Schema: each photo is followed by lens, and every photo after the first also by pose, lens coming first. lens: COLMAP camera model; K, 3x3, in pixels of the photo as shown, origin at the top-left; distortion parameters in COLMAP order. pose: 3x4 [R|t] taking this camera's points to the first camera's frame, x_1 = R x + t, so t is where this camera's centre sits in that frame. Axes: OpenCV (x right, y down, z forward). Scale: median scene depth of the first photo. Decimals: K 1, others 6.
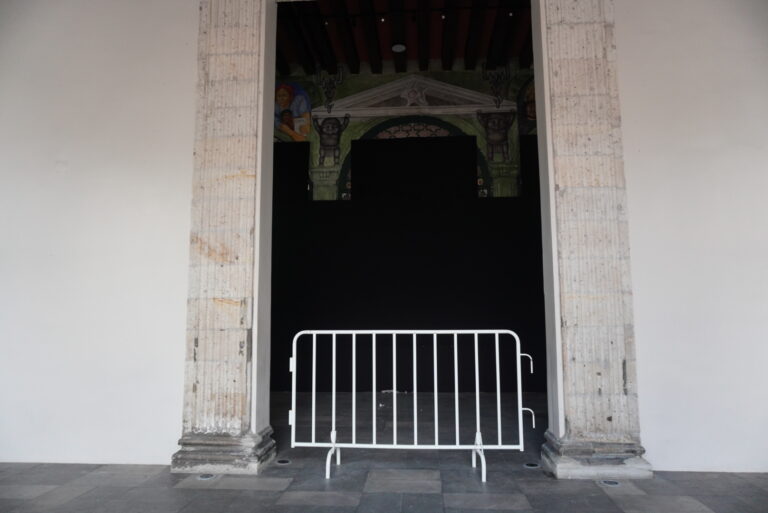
lens RADIAL K [[518.1, 0, 386.4], [0, 518.1, 258.3], [0, 0, 1]] dist [-0.037486, 0.016775]
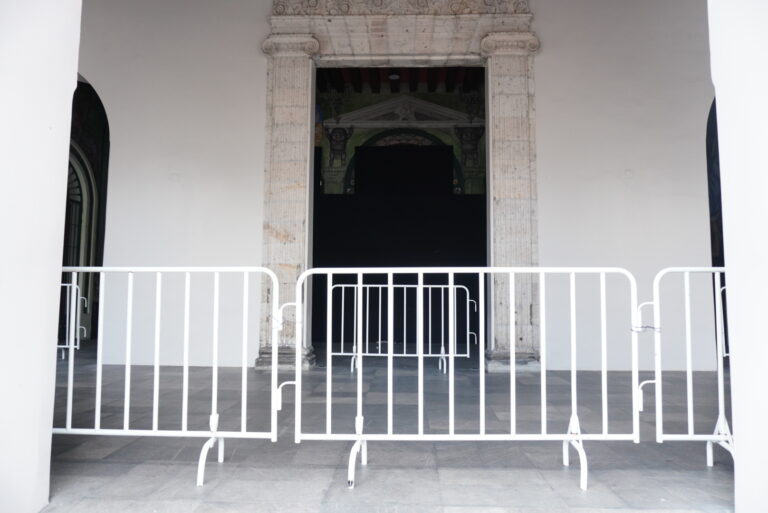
lens RADIAL K [[518.1, 0, 382.1], [0, 518.1, 261.7], [0, 0, 1]] dist [-0.037486, 0.016775]
pose [[0.999649, 0.015505, 0.021473, -0.051607], [-0.016405, 0.998967, 0.042378, -0.002168], [-0.020794, -0.042716, 0.998871, -0.596039]]
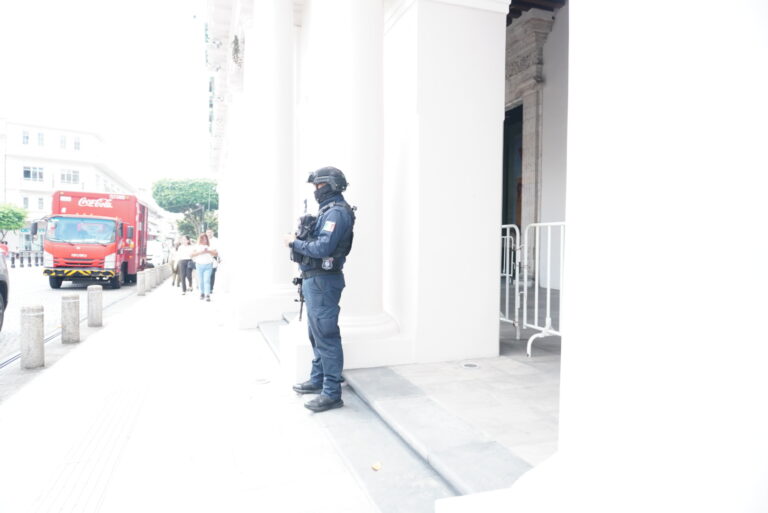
lens RADIAL K [[518.1, 0, 382.0], [0, 518.1, 253.7], [0, 0, 1]] dist [-0.037486, 0.016775]
pose [[0.403043, 0.037781, -0.914401, 2.442679], [0.088273, 0.992884, 0.079932, -0.055793], [0.910914, -0.112933, 0.396839, -0.782524]]
